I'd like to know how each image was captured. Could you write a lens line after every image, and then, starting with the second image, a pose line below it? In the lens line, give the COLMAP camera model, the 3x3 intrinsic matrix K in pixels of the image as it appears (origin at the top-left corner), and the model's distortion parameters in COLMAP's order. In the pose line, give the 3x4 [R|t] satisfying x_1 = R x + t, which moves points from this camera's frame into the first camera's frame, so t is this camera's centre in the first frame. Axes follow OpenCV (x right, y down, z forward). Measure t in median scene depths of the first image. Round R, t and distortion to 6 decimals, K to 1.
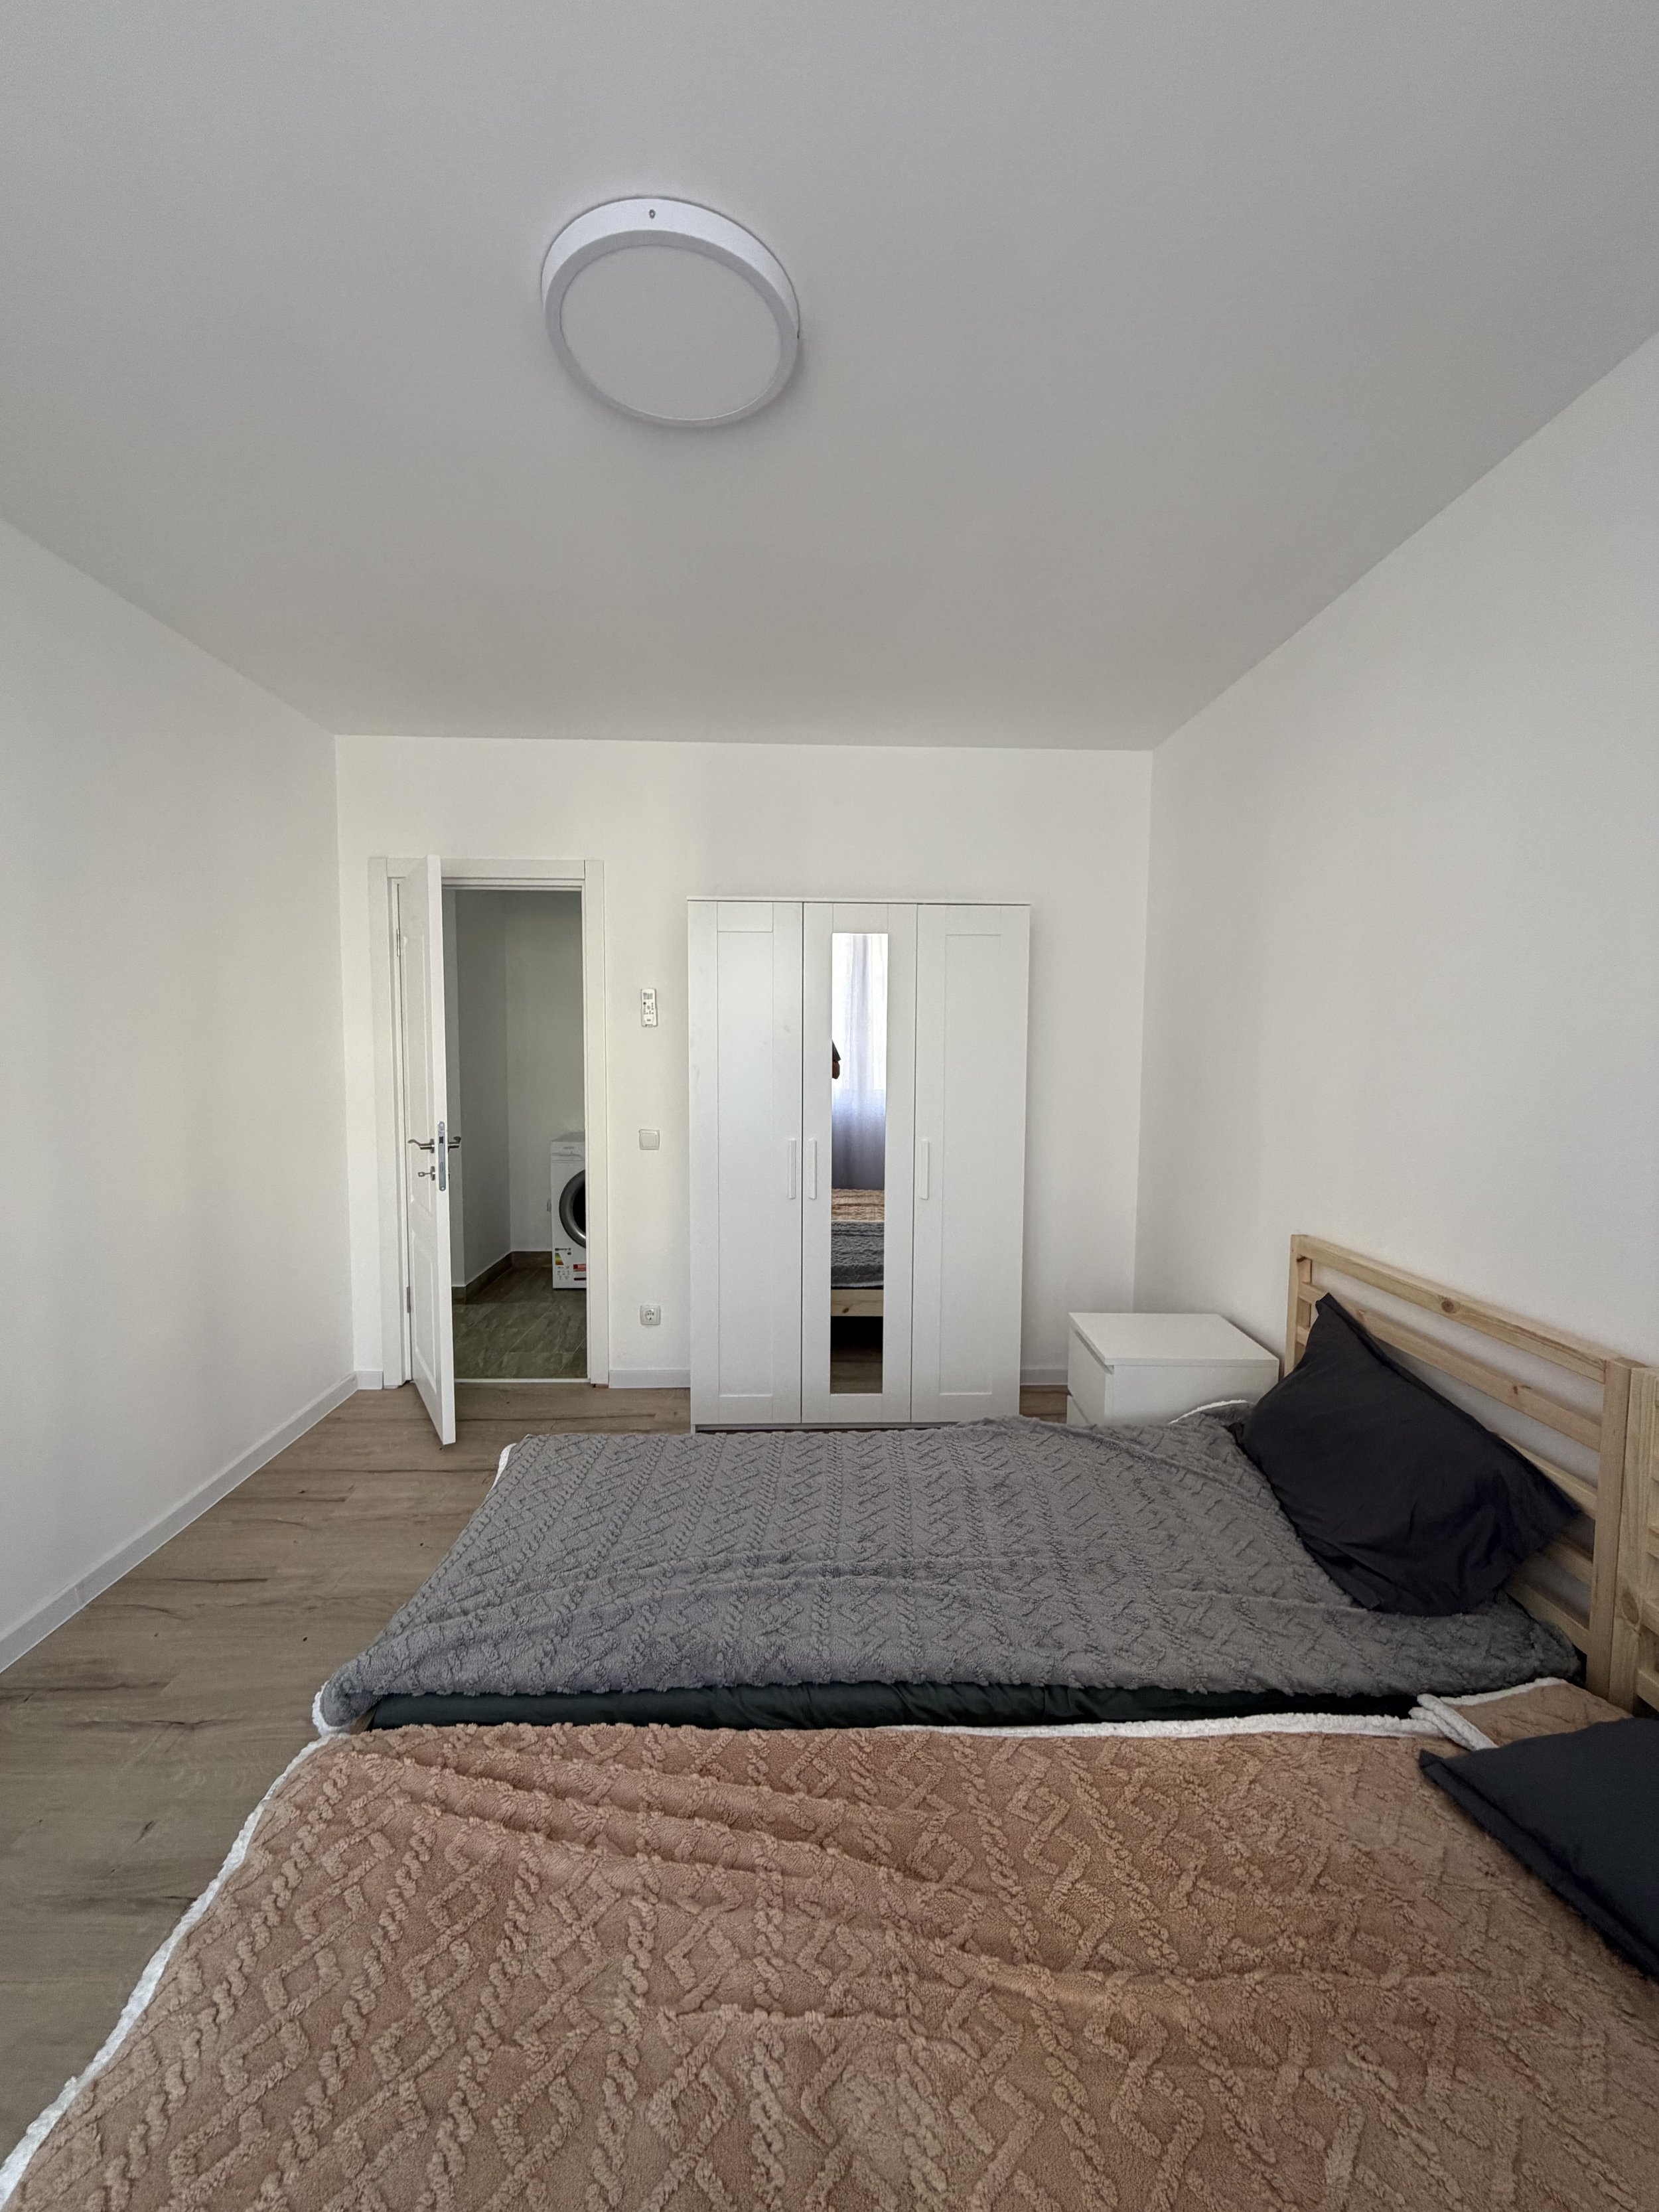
lens RADIAL K [[896.6, 0, 824.6], [0, 896.6, 1094.0], [0, 0, 1]] dist [0.003396, -0.000421]
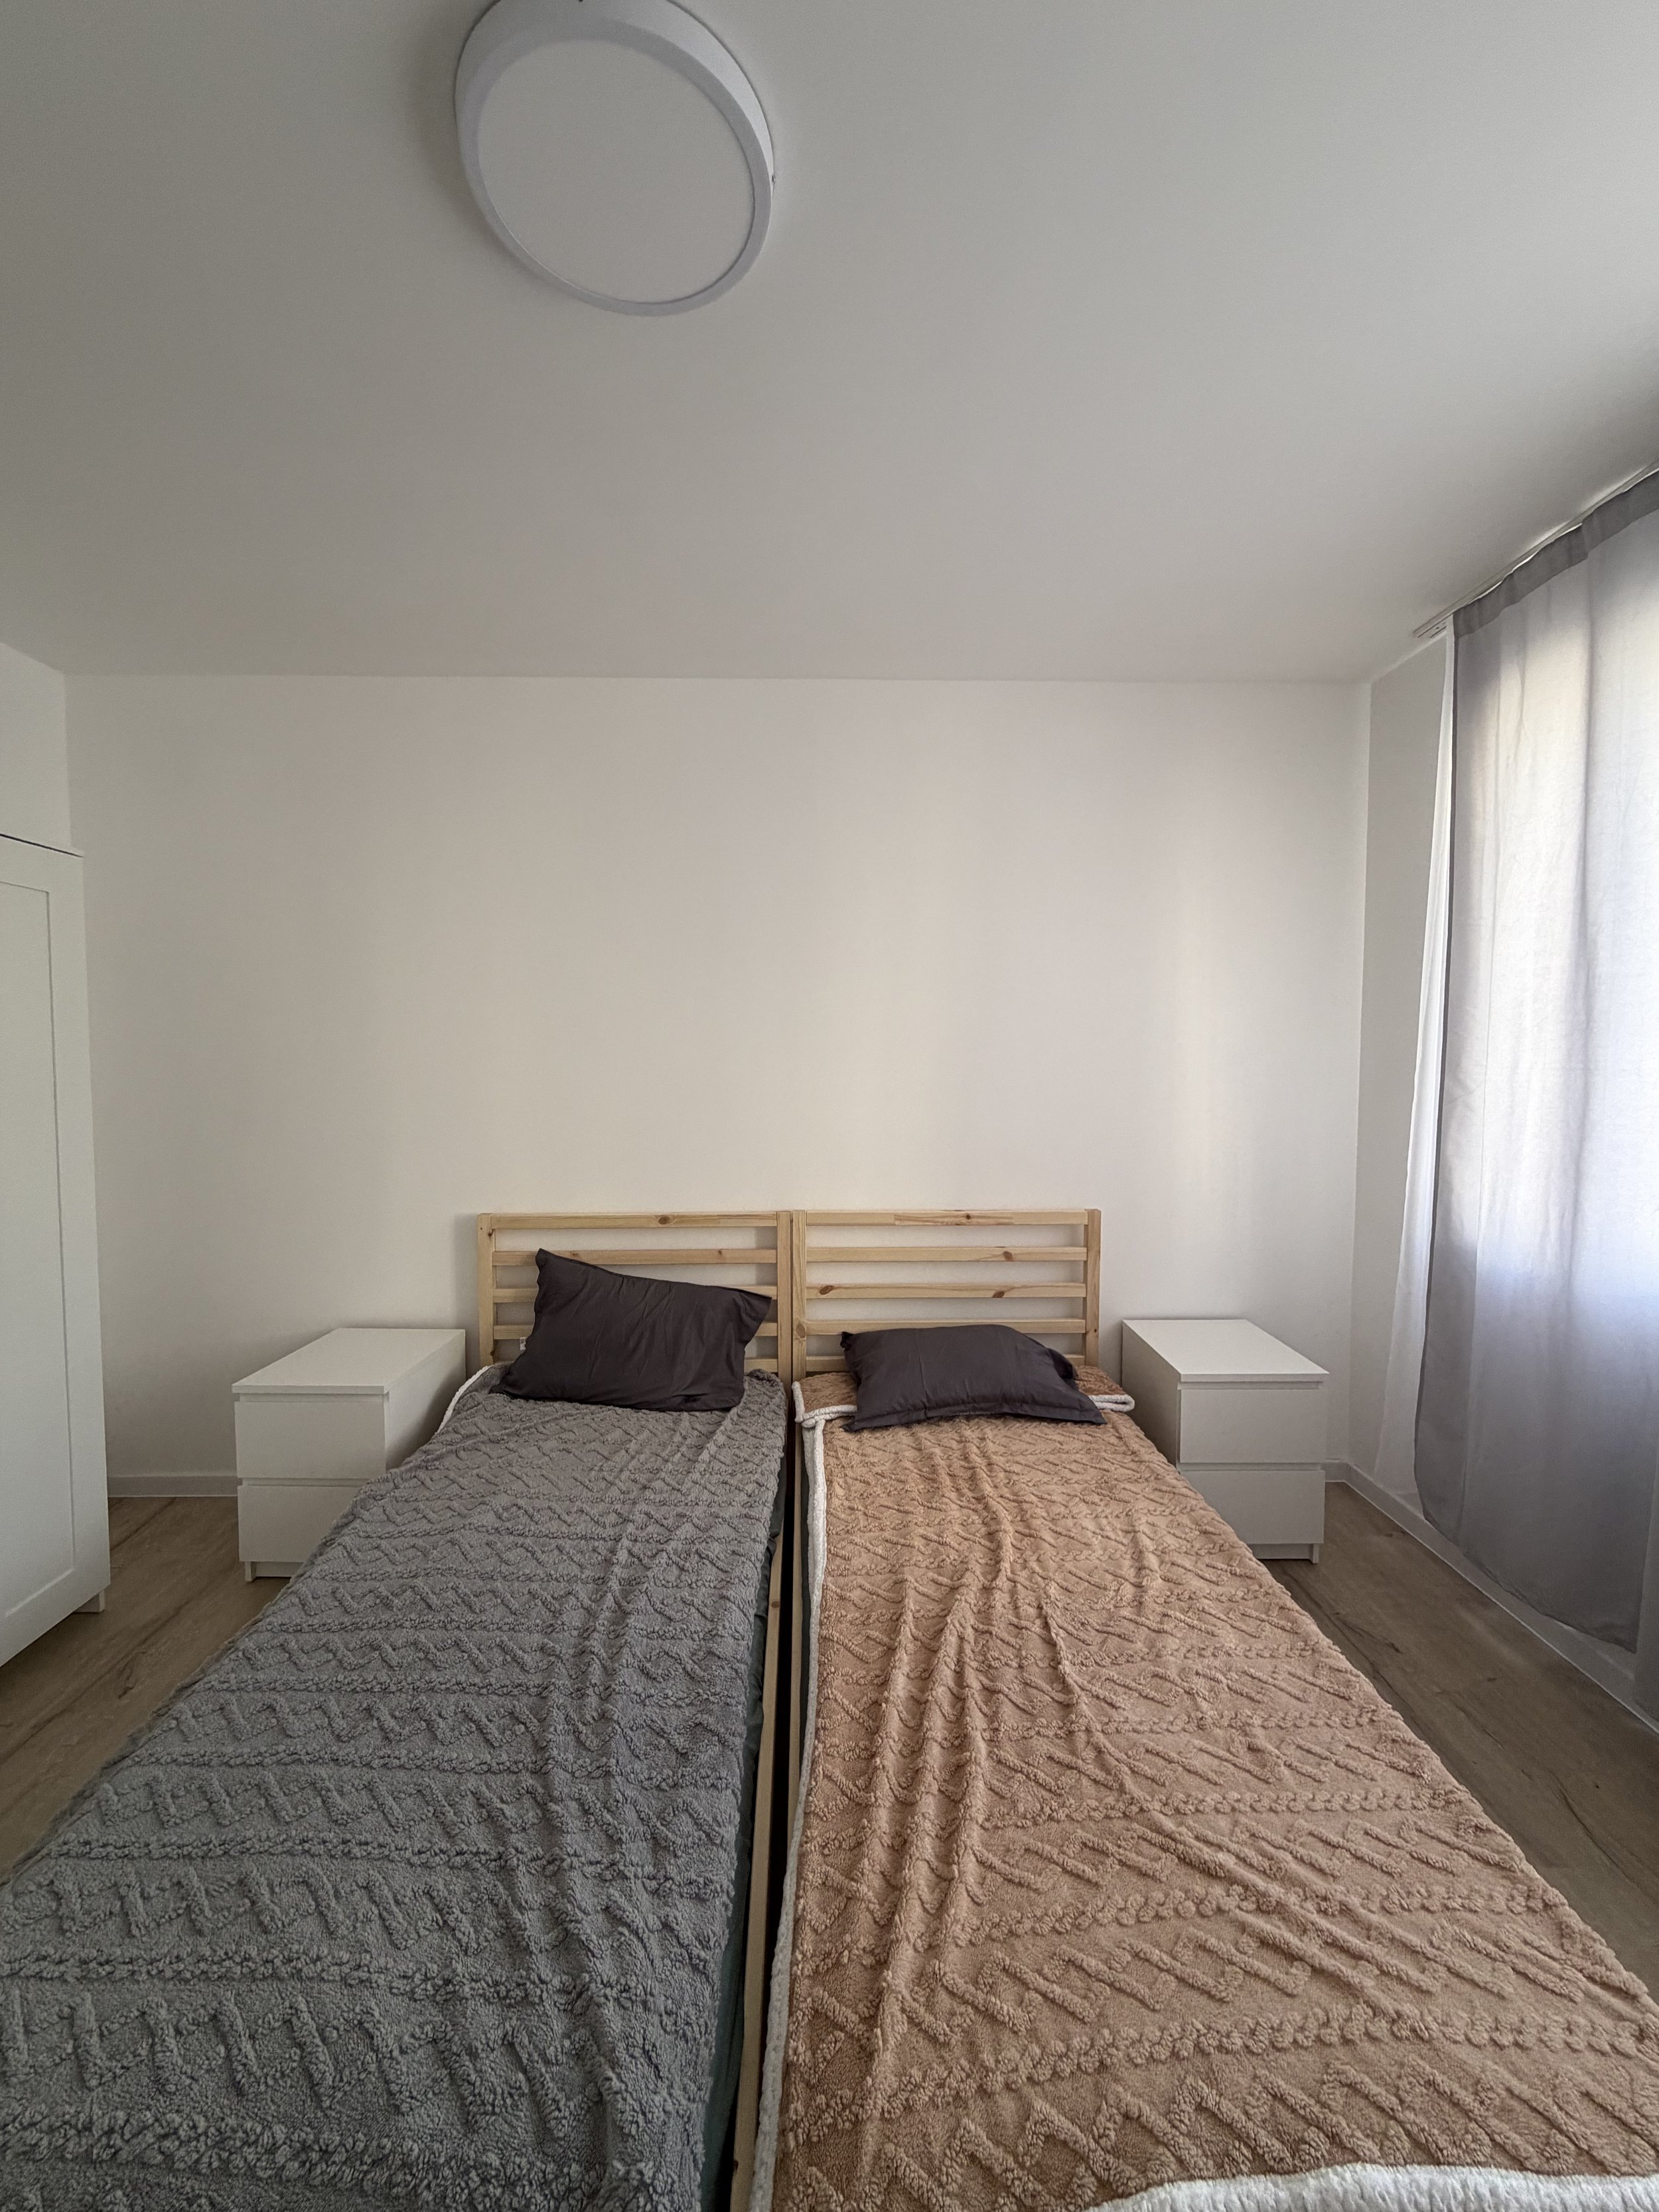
lens RADIAL K [[896.6, 0, 825.4], [0, 896.6, 1109.3], [0, 0, 1]] dist [0.003396, -0.000421]
pose [[0.001418, -0.068950, 0.997619, -1.016605], [0.065283, 0.995498, 0.068711, -0.053949], [-0.997866, 0.065030, 0.005913, 0.855517]]
